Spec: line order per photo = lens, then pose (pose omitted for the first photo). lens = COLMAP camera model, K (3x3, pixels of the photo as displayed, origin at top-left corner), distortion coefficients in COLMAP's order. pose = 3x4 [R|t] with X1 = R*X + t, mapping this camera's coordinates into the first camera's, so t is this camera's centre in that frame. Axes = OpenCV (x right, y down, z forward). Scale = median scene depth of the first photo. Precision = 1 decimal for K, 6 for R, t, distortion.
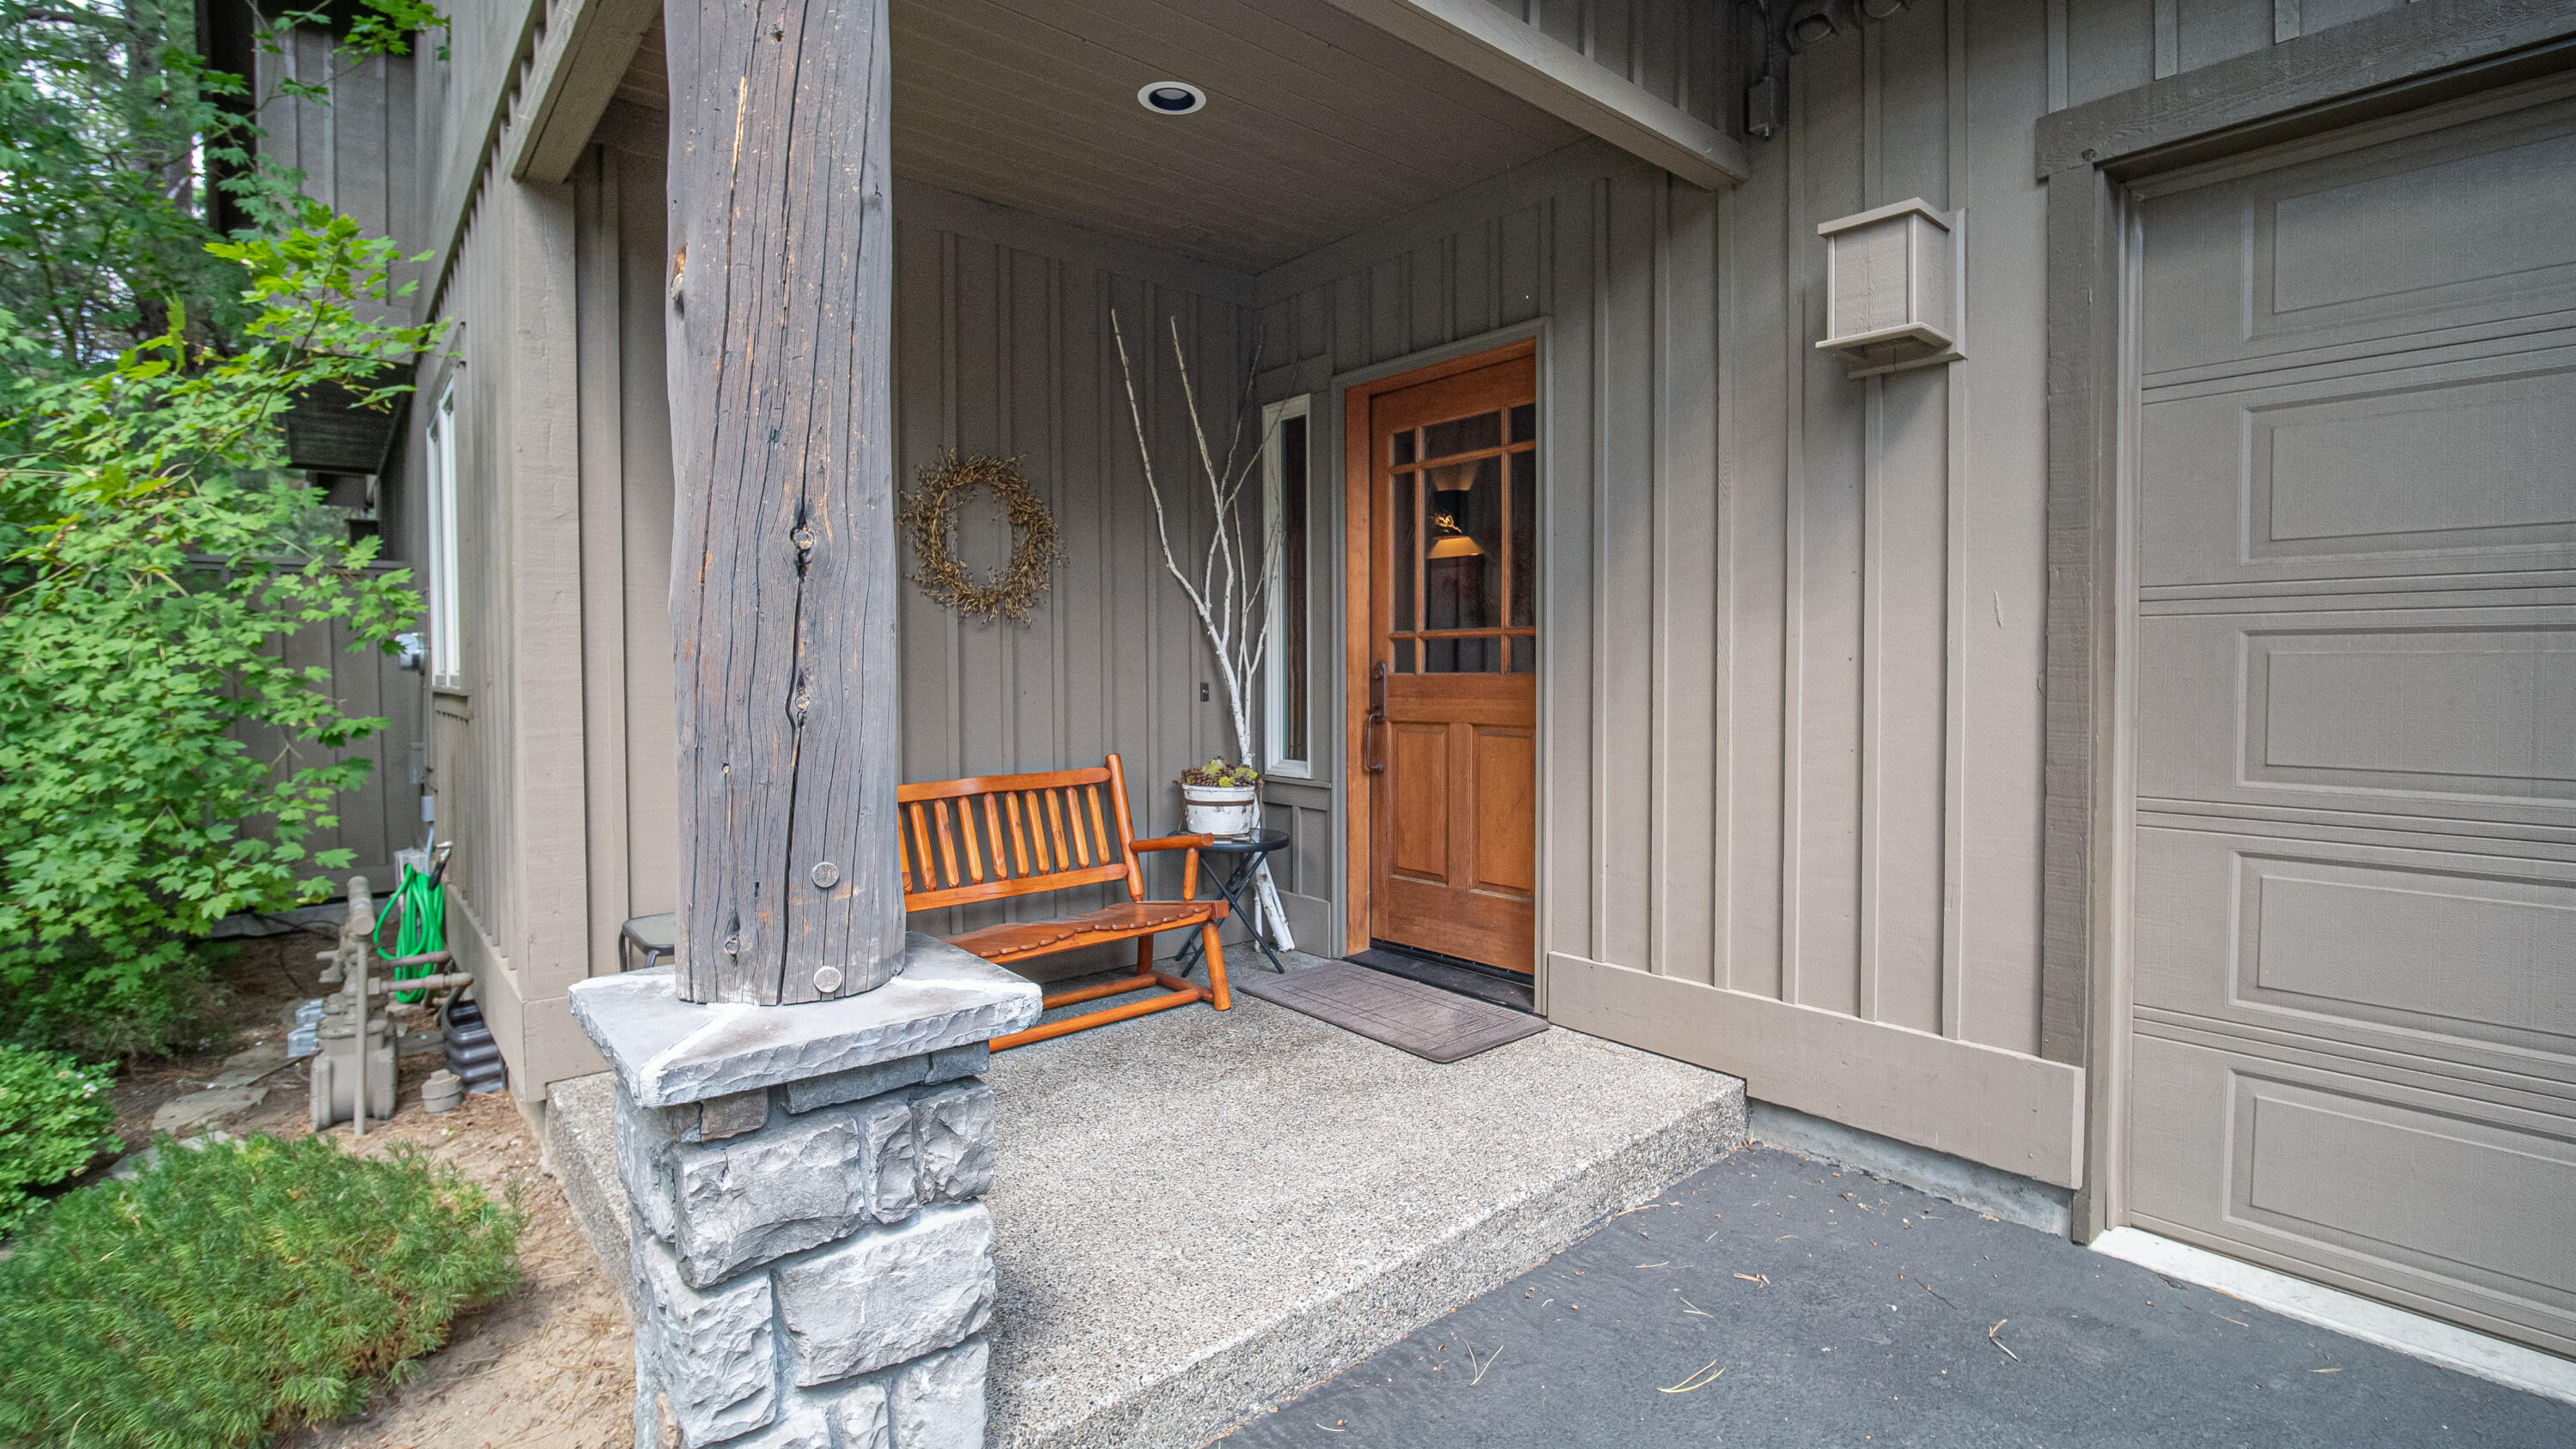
lens RADIAL K [[1140.8, 0, 1281.2], [0, 1140.8, 705.2], [0, 0, 1]] dist [-0.017936, -0.001070]
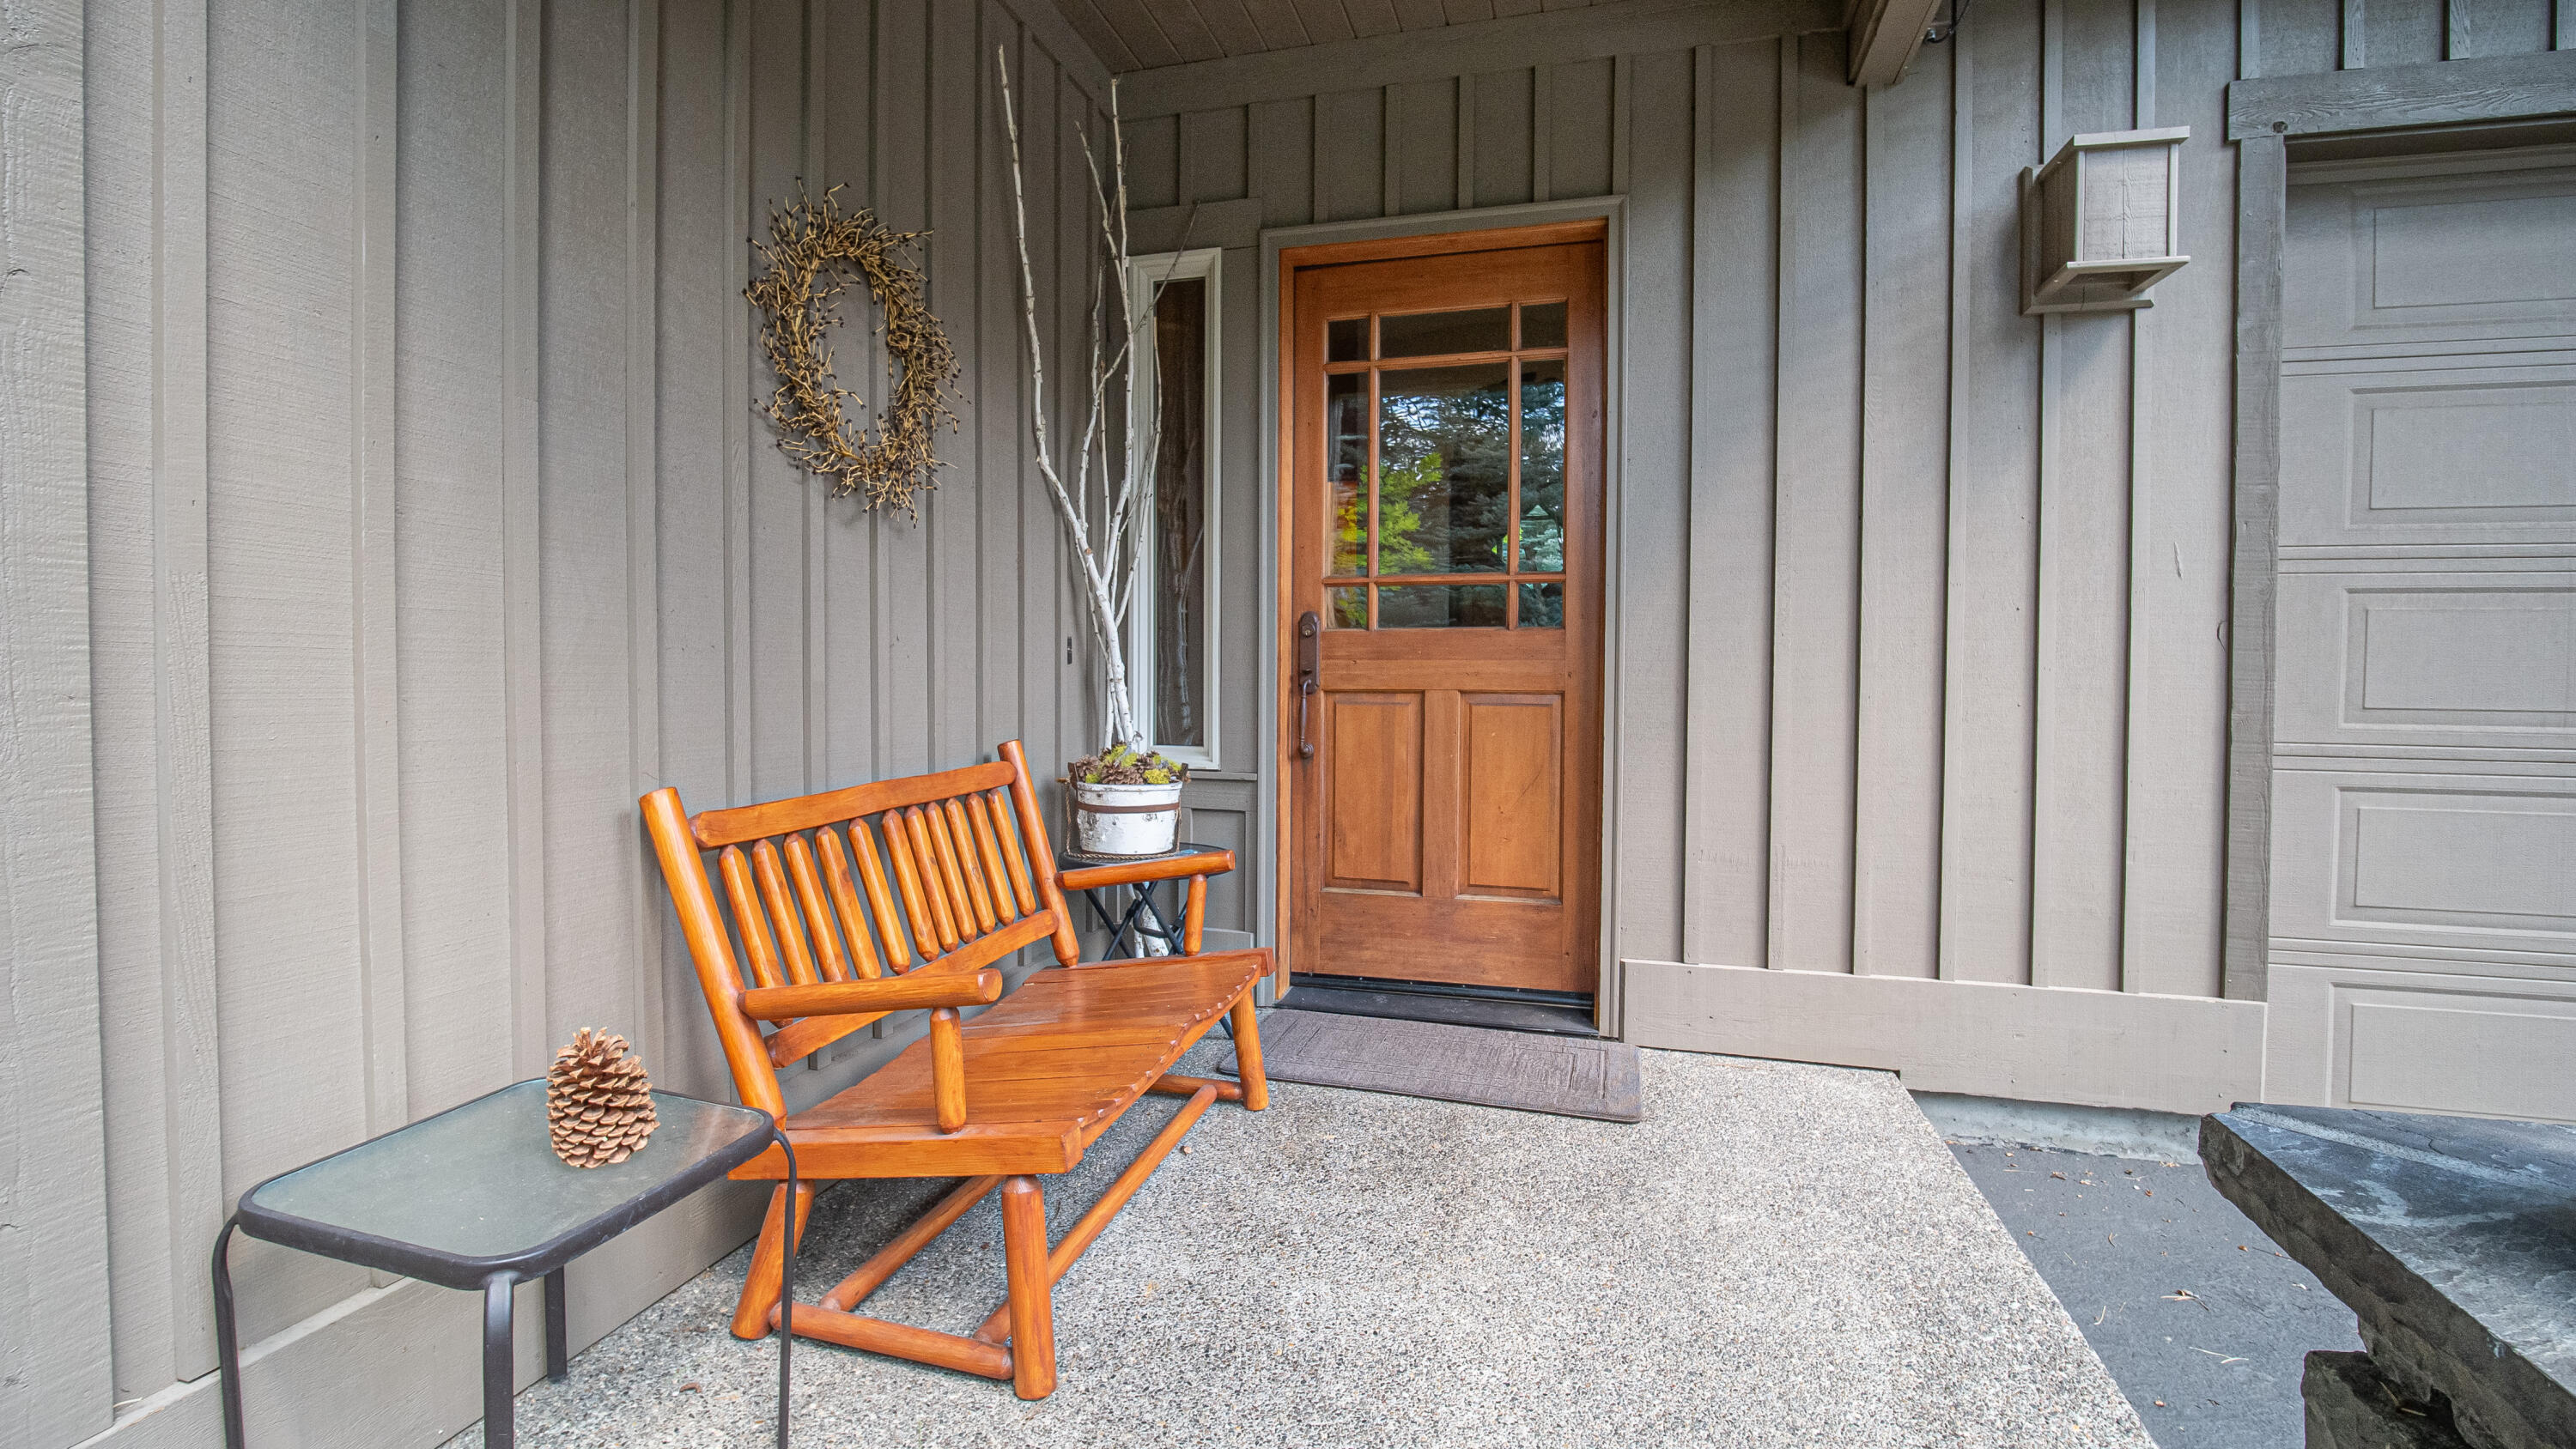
lens RADIAL K [[1140.8, 0, 1281.2], [0, 1140.8, 705.2], [0, 0, 1]] dist [-0.017936, -0.001070]
pose [[0.831588, -0.006835, 0.555351, -0.422037], [0.007031, 0.999974, 0.001778, 0.026334], [-0.555349, 0.002426, 0.831614, 0.434873]]
